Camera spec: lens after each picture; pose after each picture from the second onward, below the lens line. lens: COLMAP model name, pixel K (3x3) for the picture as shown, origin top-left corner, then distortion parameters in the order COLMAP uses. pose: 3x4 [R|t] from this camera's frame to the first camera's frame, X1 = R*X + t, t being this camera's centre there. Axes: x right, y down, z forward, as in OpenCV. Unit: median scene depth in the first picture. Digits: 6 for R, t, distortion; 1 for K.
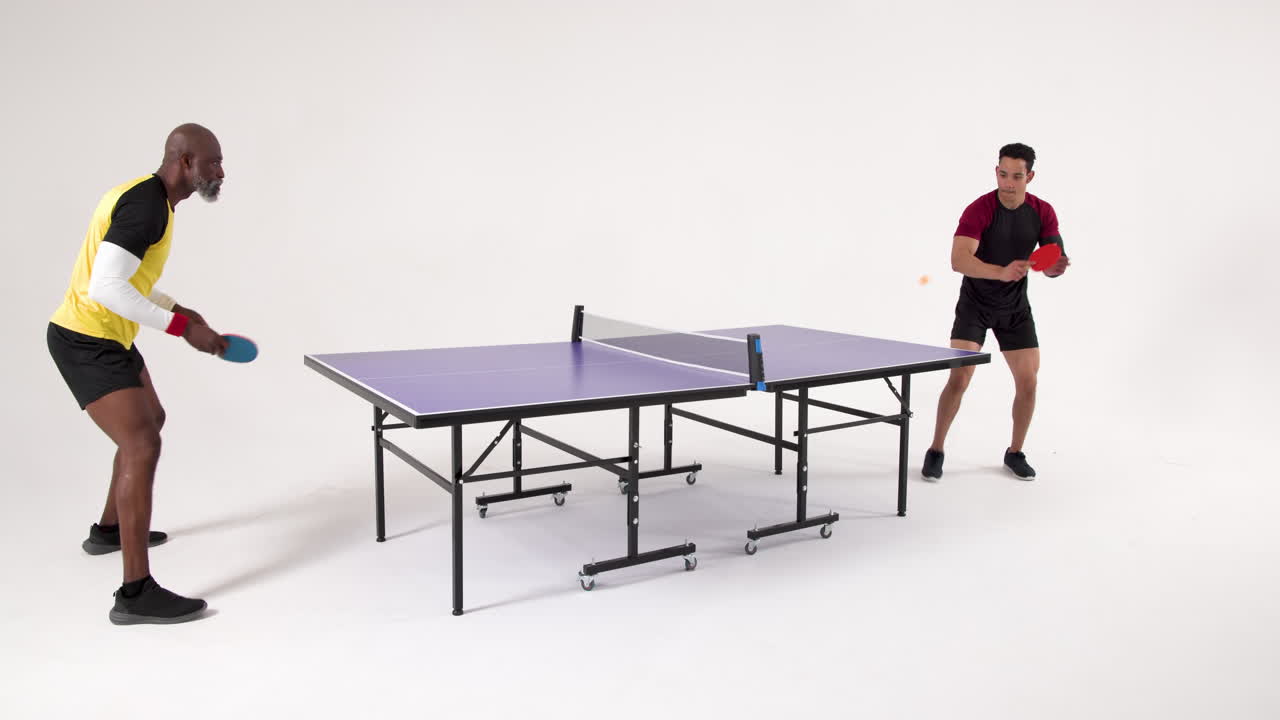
lens RADIAL K [[899.9, 0, 629.9], [0, 899.9, 356.8], [0, 0, 1]] dist [-0.015147, 0.000487]
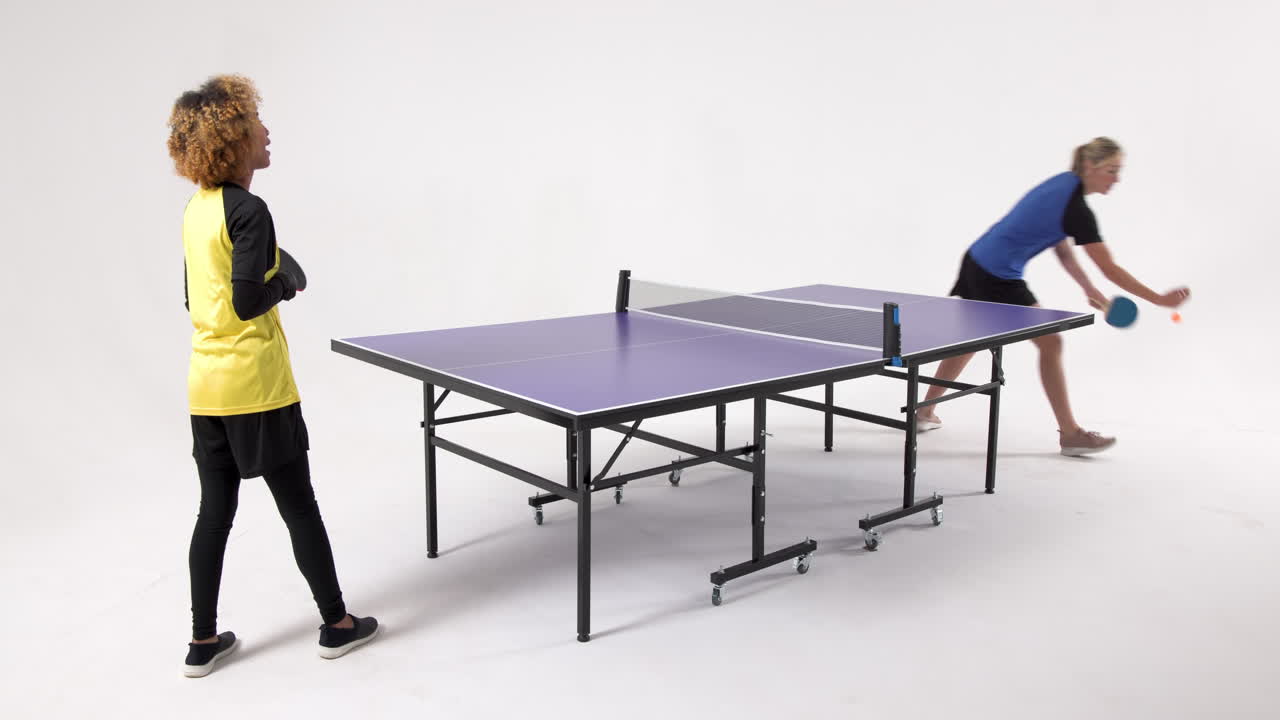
lens RADIAL K [[1010.2, 0, 635.7], [0, 1010.2, 350.3], [0, 0, 1]] dist [-0.029490, 0.000915]
pose [[0.989592, -0.032013, 0.140298, -0.219499], [0.026607, 0.998836, 0.040234, -0.022037], [-0.141423, -0.036083, 0.989291, 0.044274]]
